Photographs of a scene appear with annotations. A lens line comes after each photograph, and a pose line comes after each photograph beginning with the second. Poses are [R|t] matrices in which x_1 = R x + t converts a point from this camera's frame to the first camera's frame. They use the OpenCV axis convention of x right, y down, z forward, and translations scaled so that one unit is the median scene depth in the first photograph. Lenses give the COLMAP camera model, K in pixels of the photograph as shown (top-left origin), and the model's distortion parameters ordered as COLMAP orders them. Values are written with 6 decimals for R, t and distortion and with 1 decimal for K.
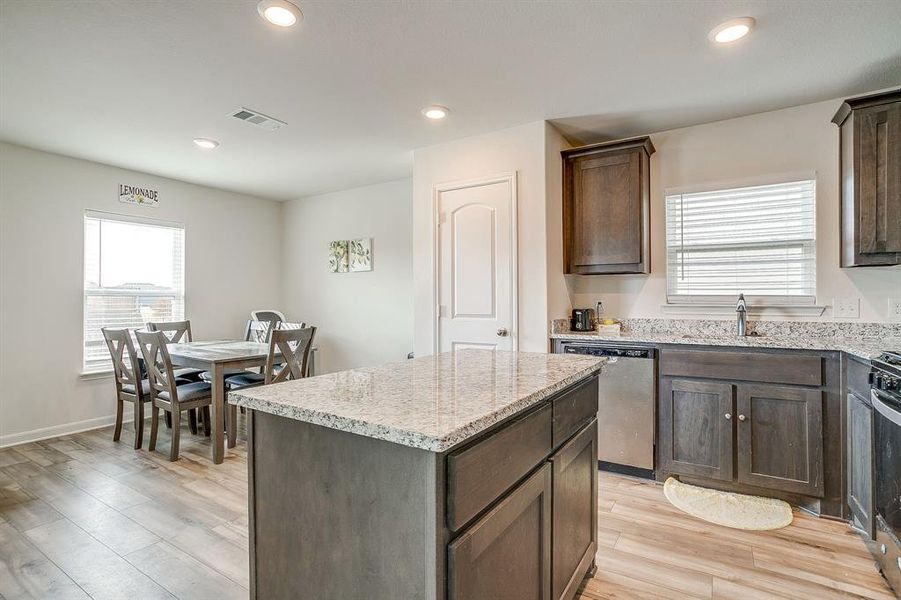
lens RADIAL K [[440.9, 0, 443.9], [0, 440.9, 295.6], [0, 0, 1]] dist [-0.048488, 0.023986]
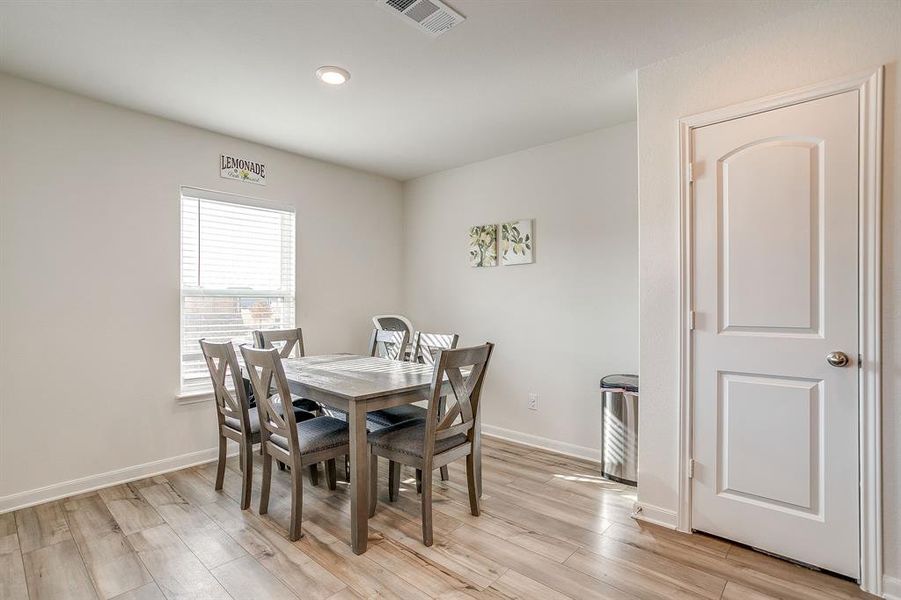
lens RADIAL K [[440.9, 0, 441.8], [0, 440.9, 302.9], [0, 0, 1]] dist [-0.048488, 0.023986]
pose [[0.984236, 0.001621, -0.176850, -0.259138], [0.000077, 0.999954, 0.009597, 0.004326], [0.176857, -0.009459, 0.984191, 0.349333]]
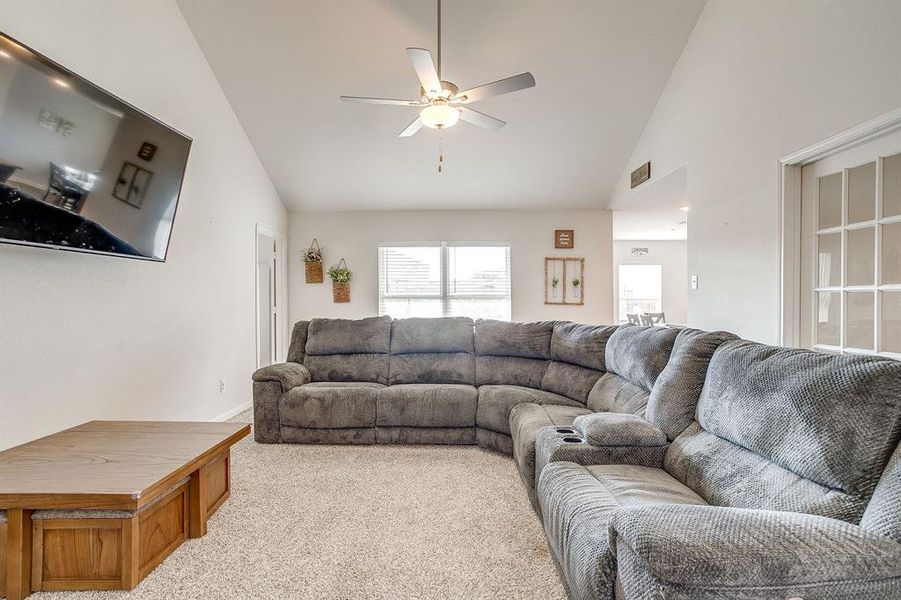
lens RADIAL K [[440.9, 0, 451.1], [0, 440.9, 297.2], [0, 0, 1]] dist [-0.048488, 0.023986]
pose [[0.543740, -0.004606, -0.839241, 0.704605], [0.008204, 0.999966, -0.000173, -0.022376], [0.839214, -0.006791, 0.543759, -1.132005]]
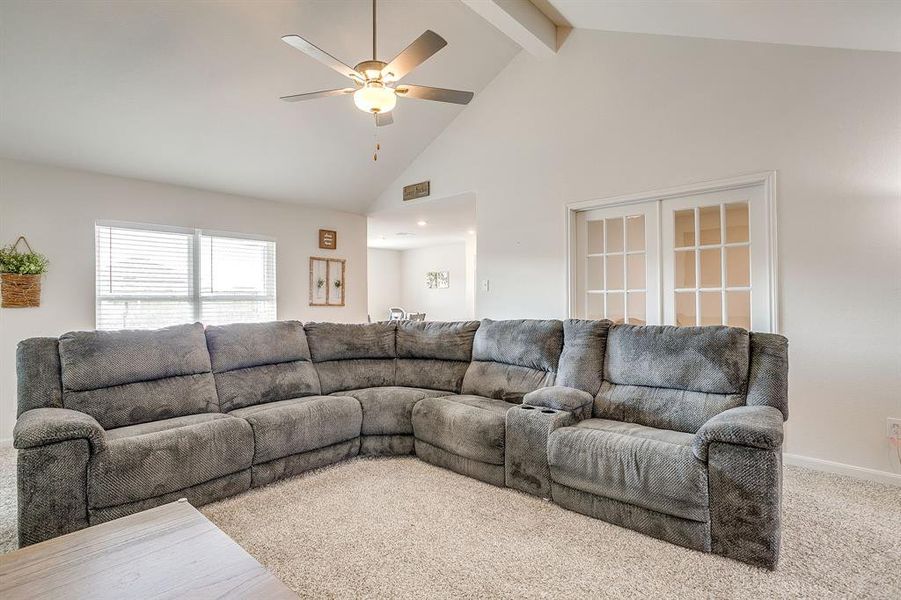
lens RADIAL K [[440.9, 0, 453.1], [0, 440.9, 296.6], [0, 0, 1]] dist [-0.048488, 0.023986]
pose [[0.988845, -0.009236, -0.148662, 0.227820], [0.009447, 0.999955, 0.000715, -0.022513], [0.148649, -0.002111, 0.988888, -1.437306]]
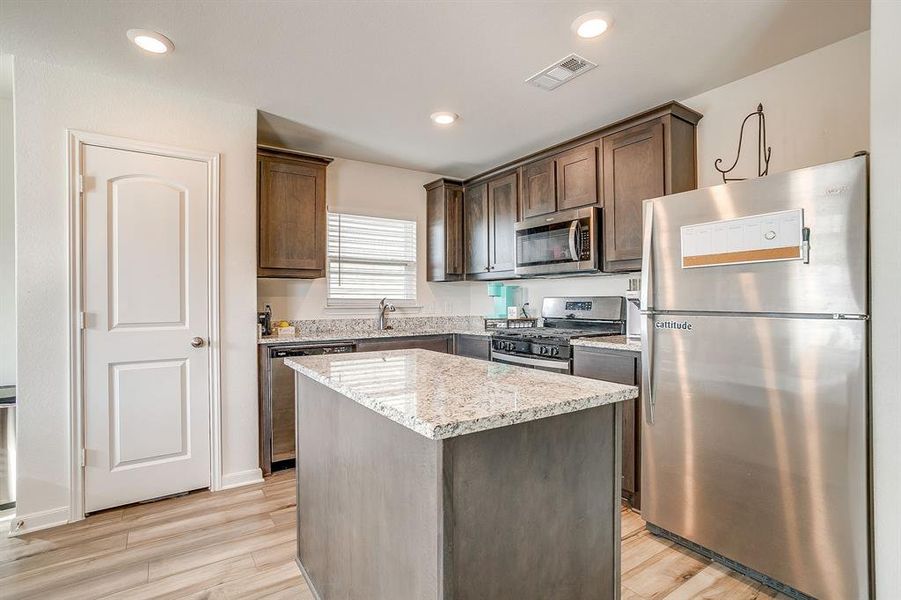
lens RADIAL K [[440.9, 0, 445.1], [0, 440.9, 303.4], [0, 0, 1]] dist [-0.048488, 0.023986]
pose [[0.402241, -0.004929, 0.915520, -0.406286], [-0.002355, 0.999977, 0.006418, 0.003149], [-0.915531, -0.004738, 0.402220, 0.237575]]
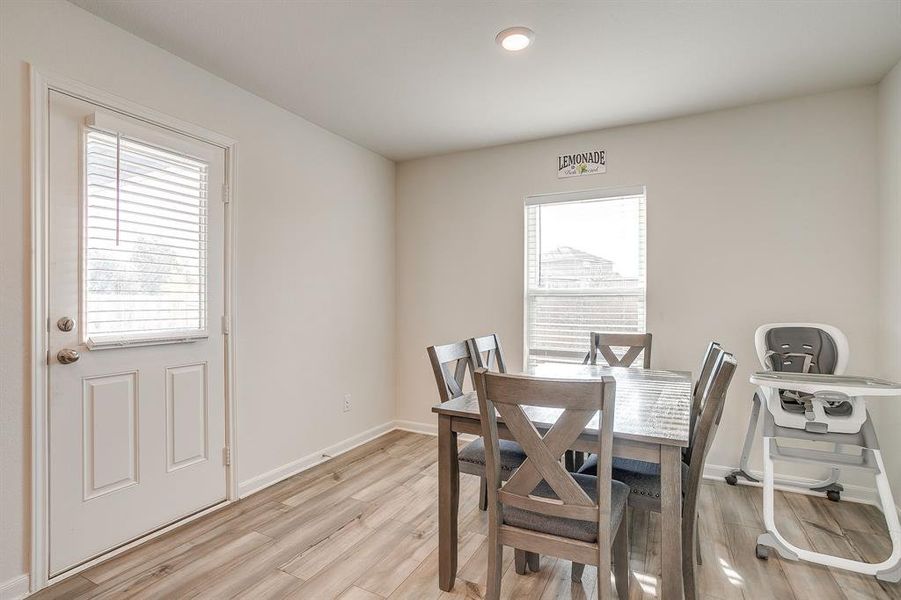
lens RADIAL K [[440.9, 0, 448.6], [0, 440.9, 301.1], [0, 0, 1]] dist [-0.048488, 0.023986]
pose [[0.091708, 0.002933, -0.995782, 0.045067], [0.007531, 0.999965, 0.003639, 0.005942], [0.995757, -0.007833, 0.091683, 0.864293]]
